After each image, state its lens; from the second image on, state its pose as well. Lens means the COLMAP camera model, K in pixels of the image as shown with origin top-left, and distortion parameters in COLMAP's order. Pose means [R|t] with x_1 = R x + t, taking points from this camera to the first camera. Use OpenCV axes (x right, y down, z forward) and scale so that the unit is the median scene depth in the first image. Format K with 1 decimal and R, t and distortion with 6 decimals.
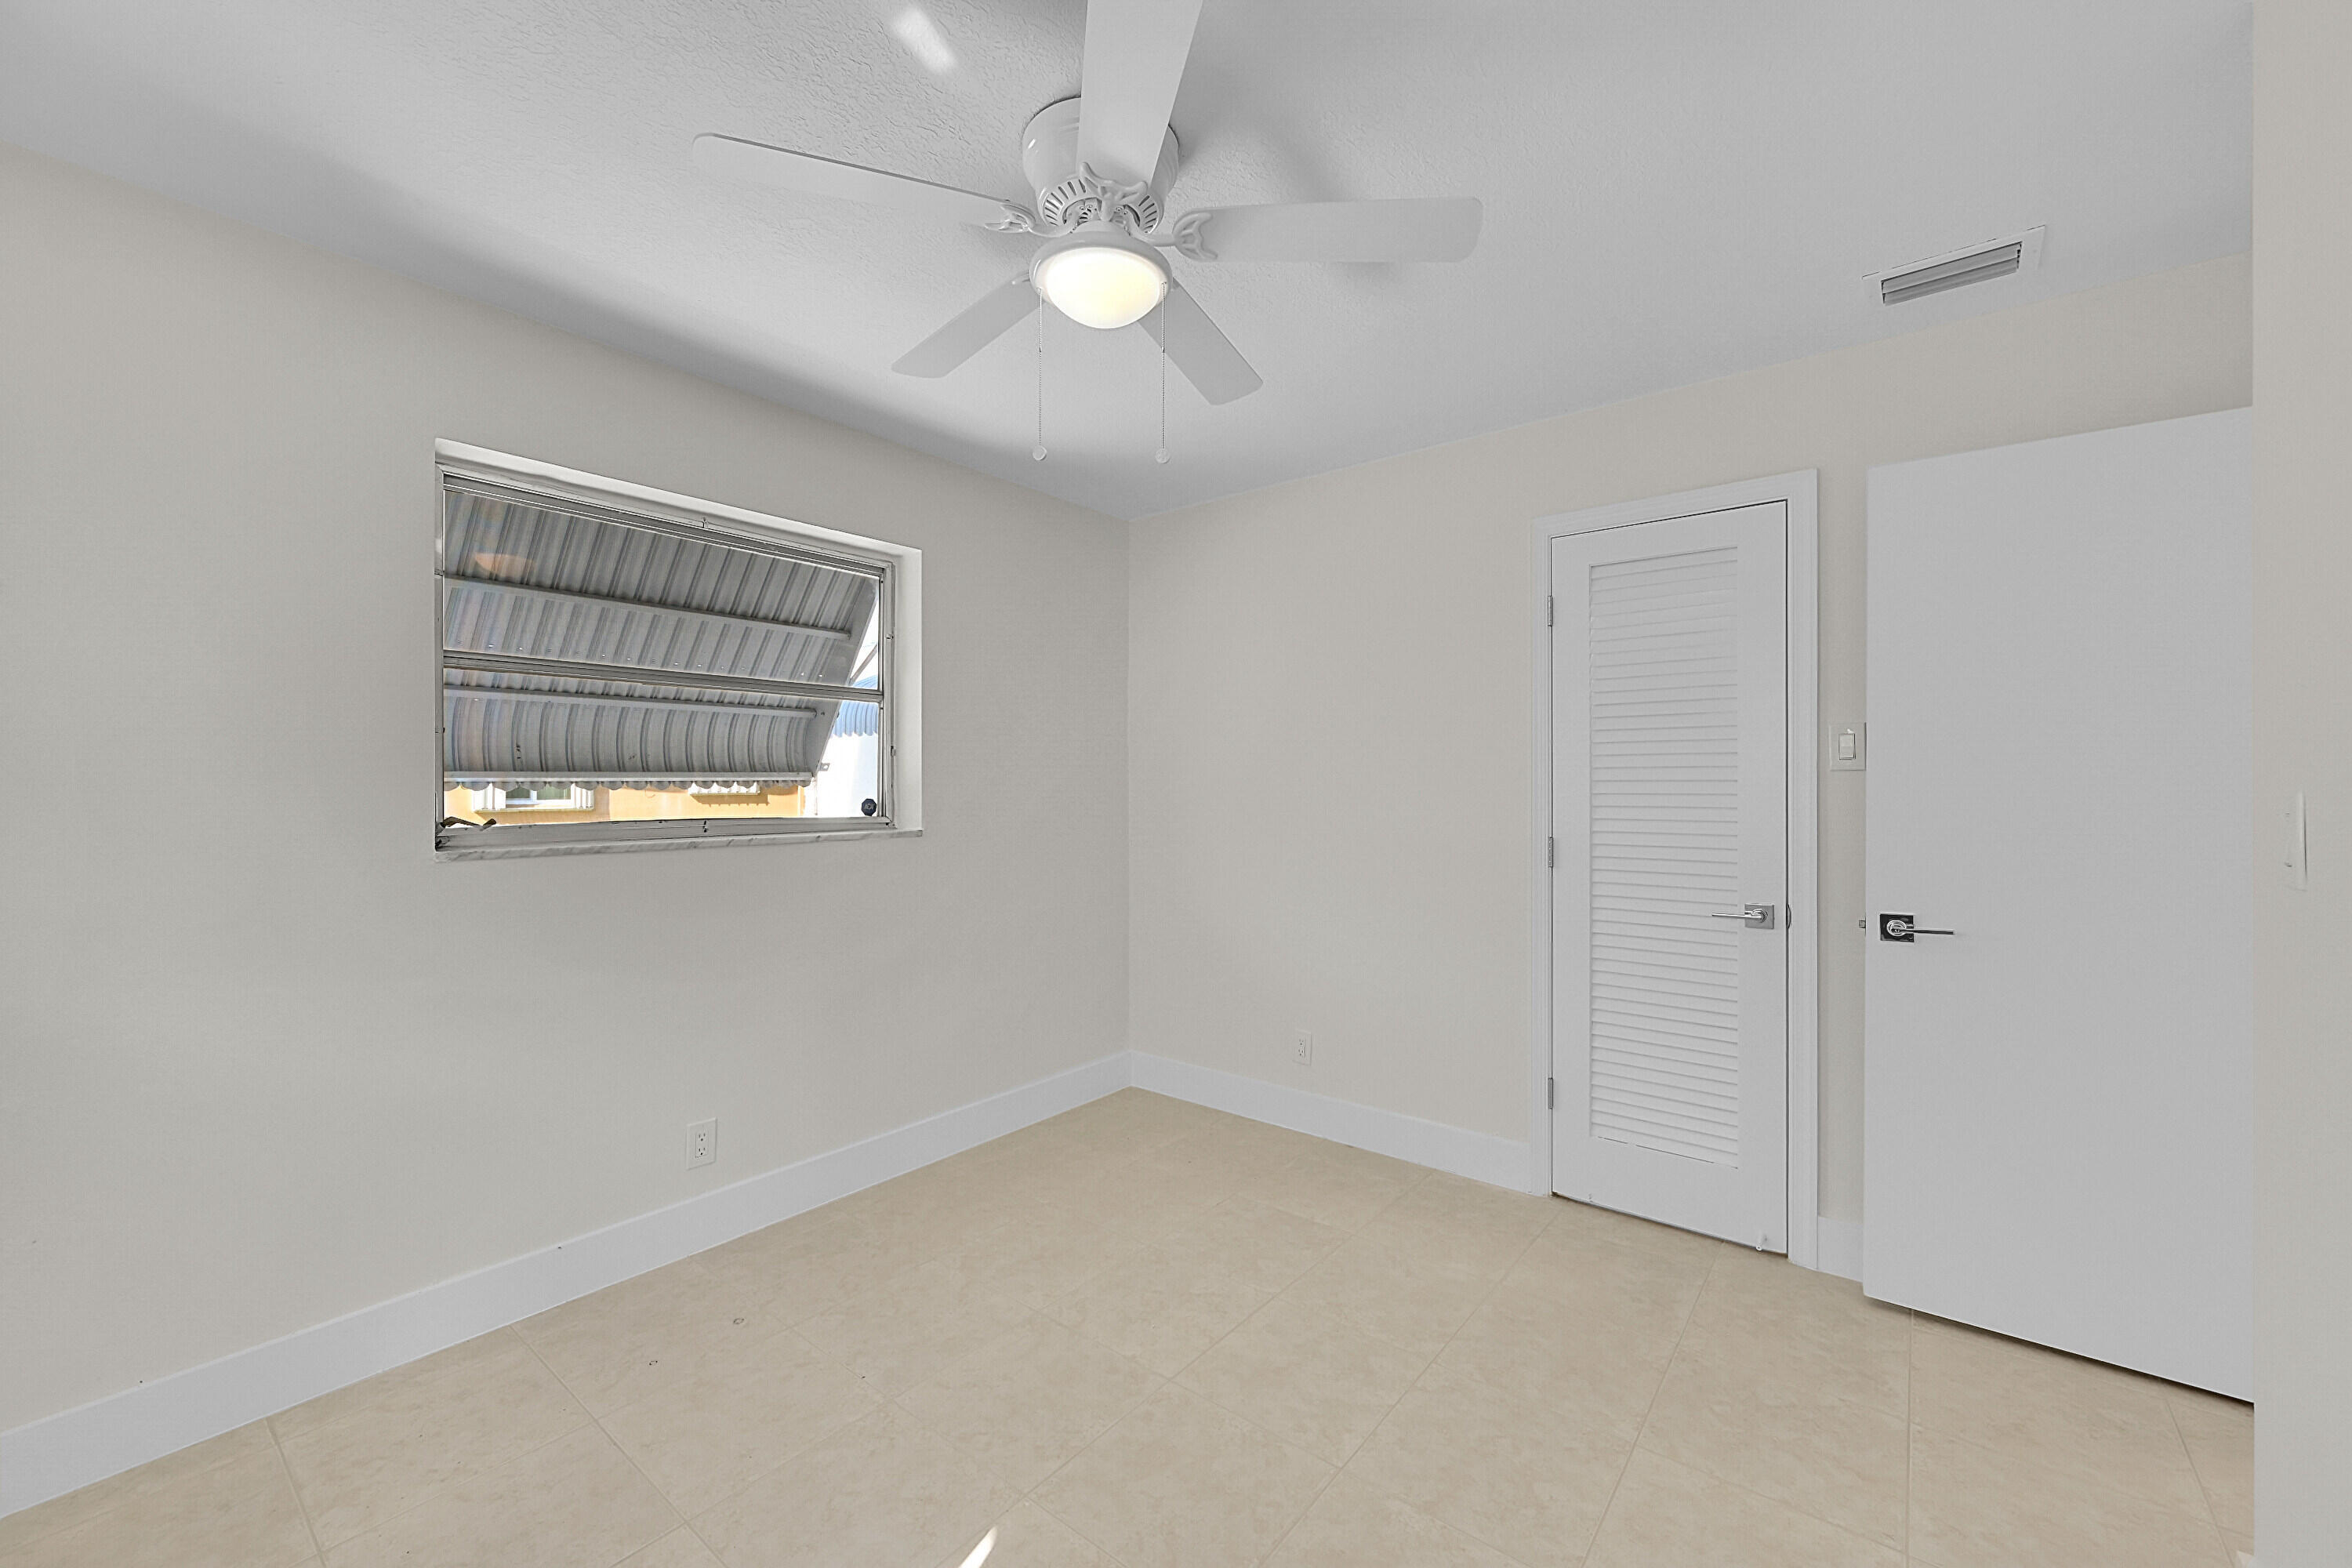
lens RADIAL K [[927.3, 0, 1172.5], [0, 927.3, 782.1], [0, 0, 1]] dist [-0.001677, -0.000095]
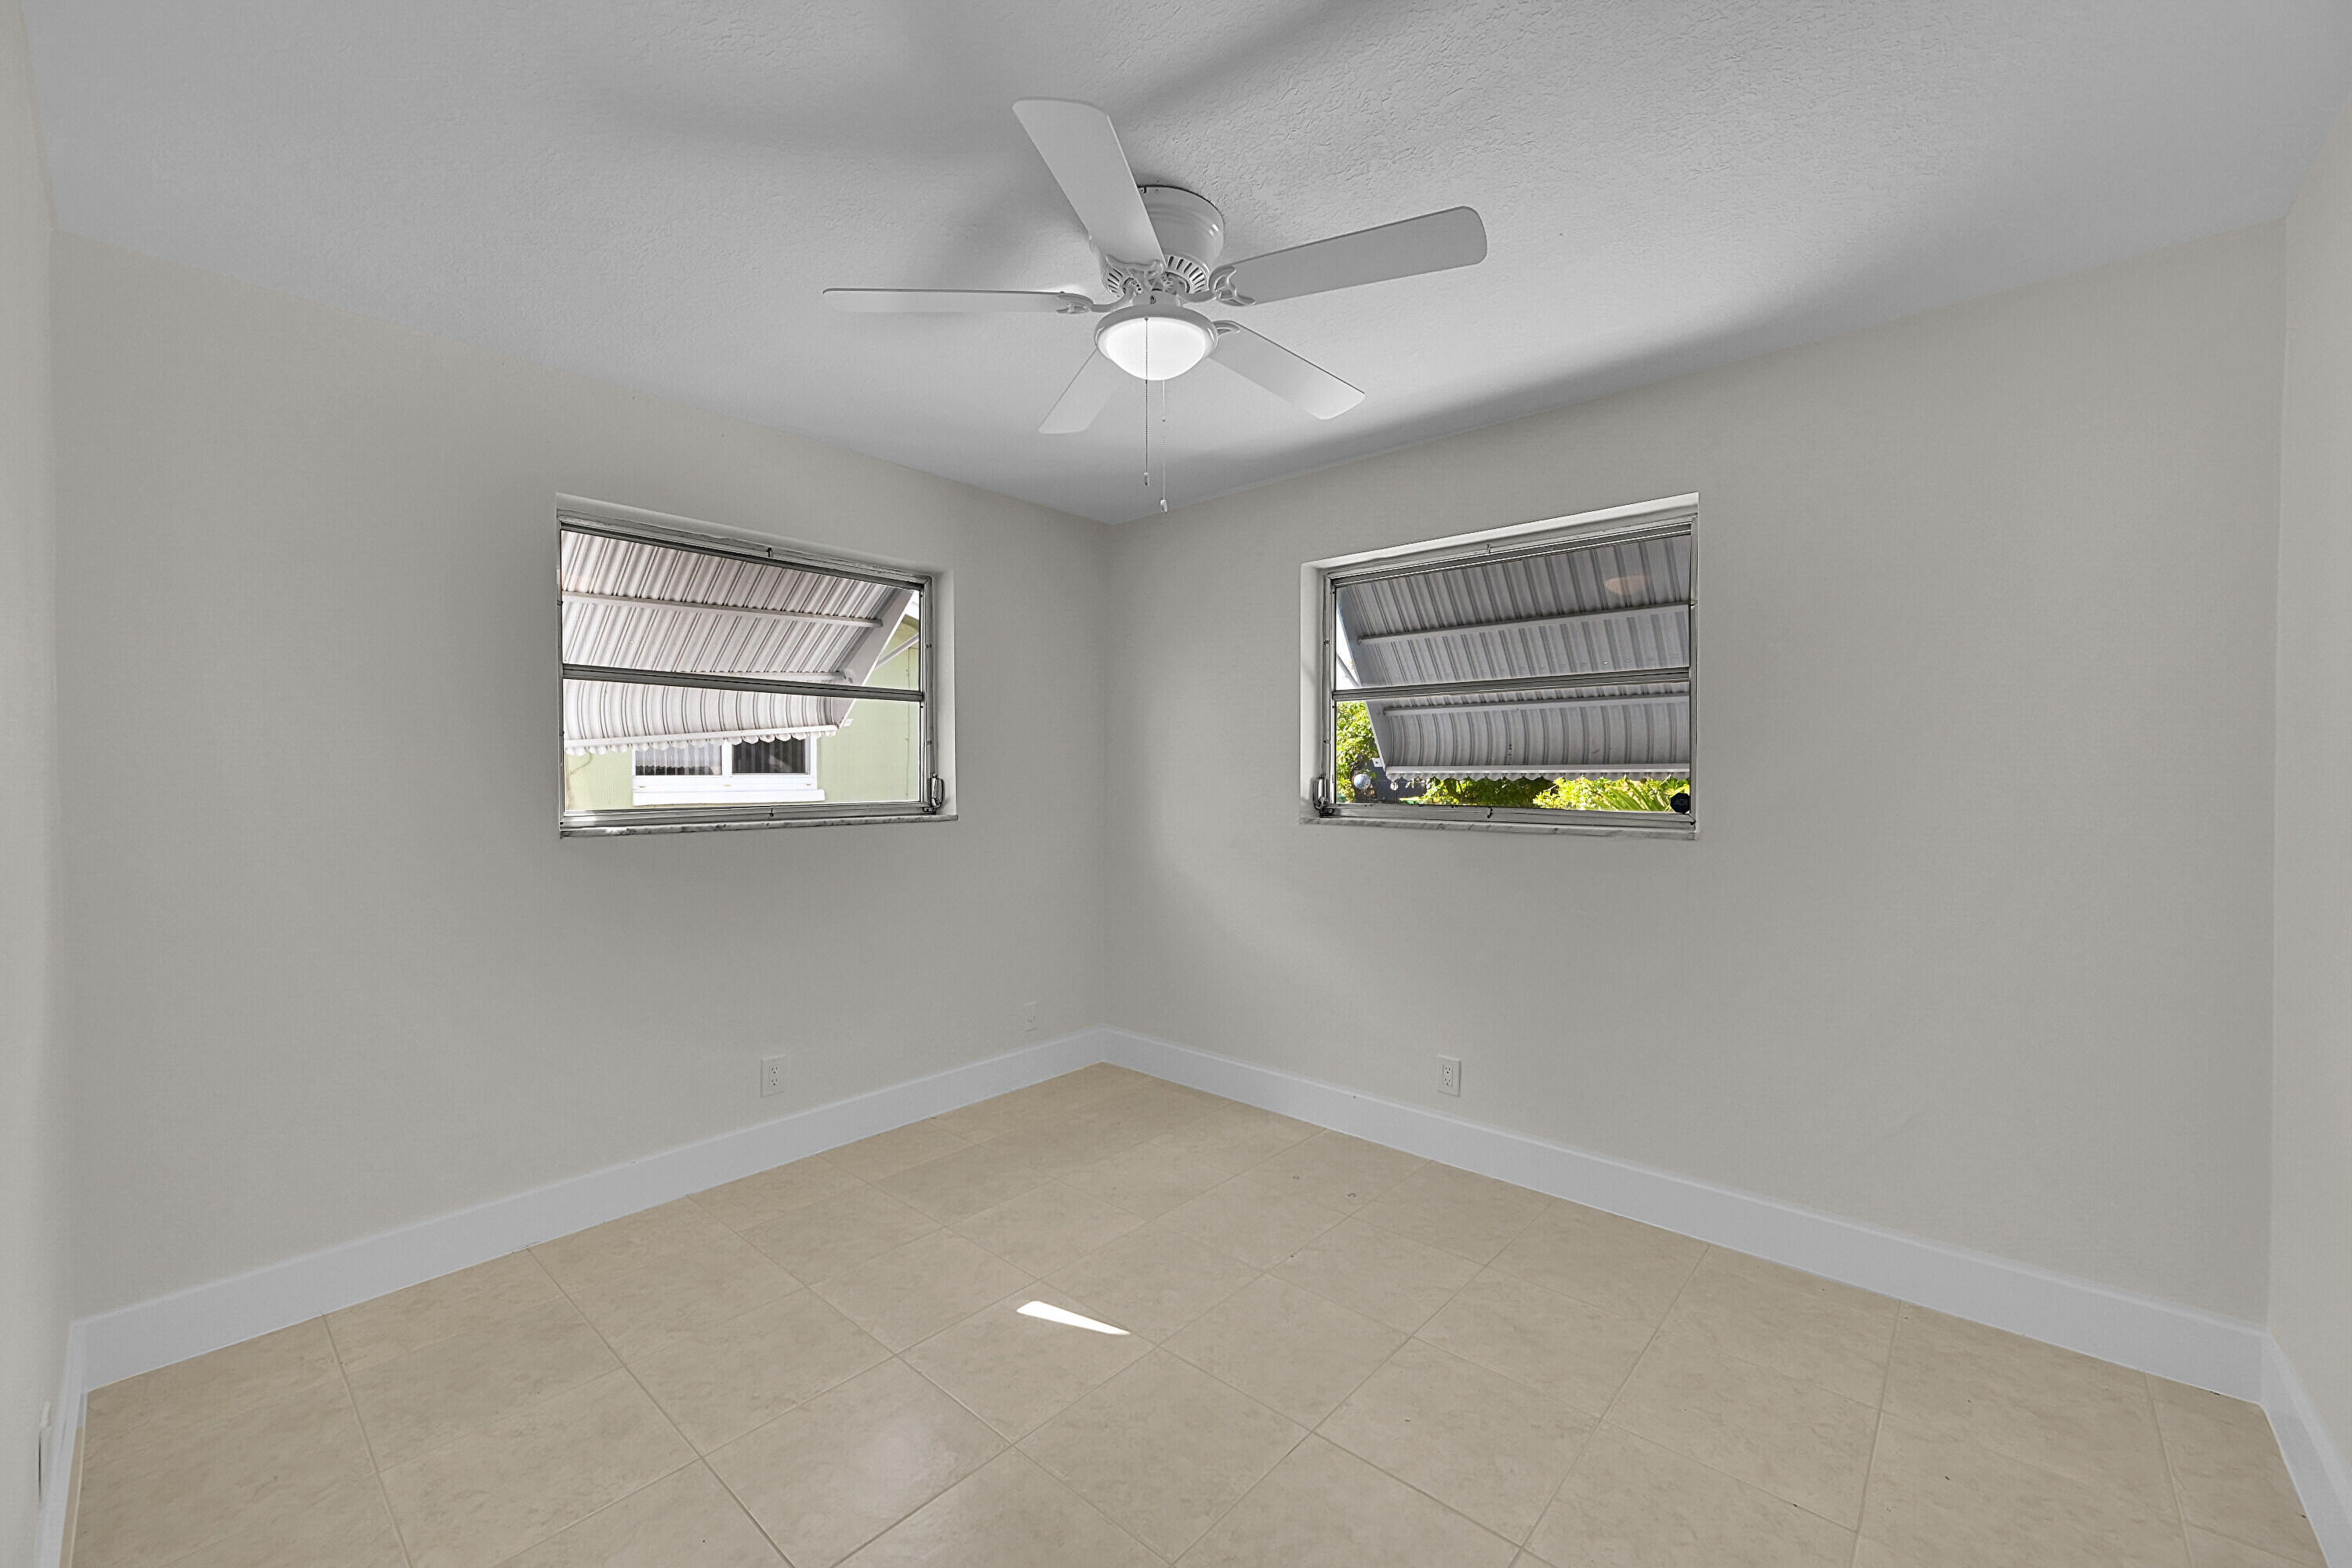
lens RADIAL K [[927.3, 0, 1172.5], [0, 927.3, 782.1], [0, 0, 1]] dist [-0.001677, -0.000095]
pose [[-0.051758, 0.009313, -0.998616, 0.655667], [-0.000012, 0.999957, 0.009326, -0.001097], [0.998660, 0.000495, -0.051756, 0.655650]]
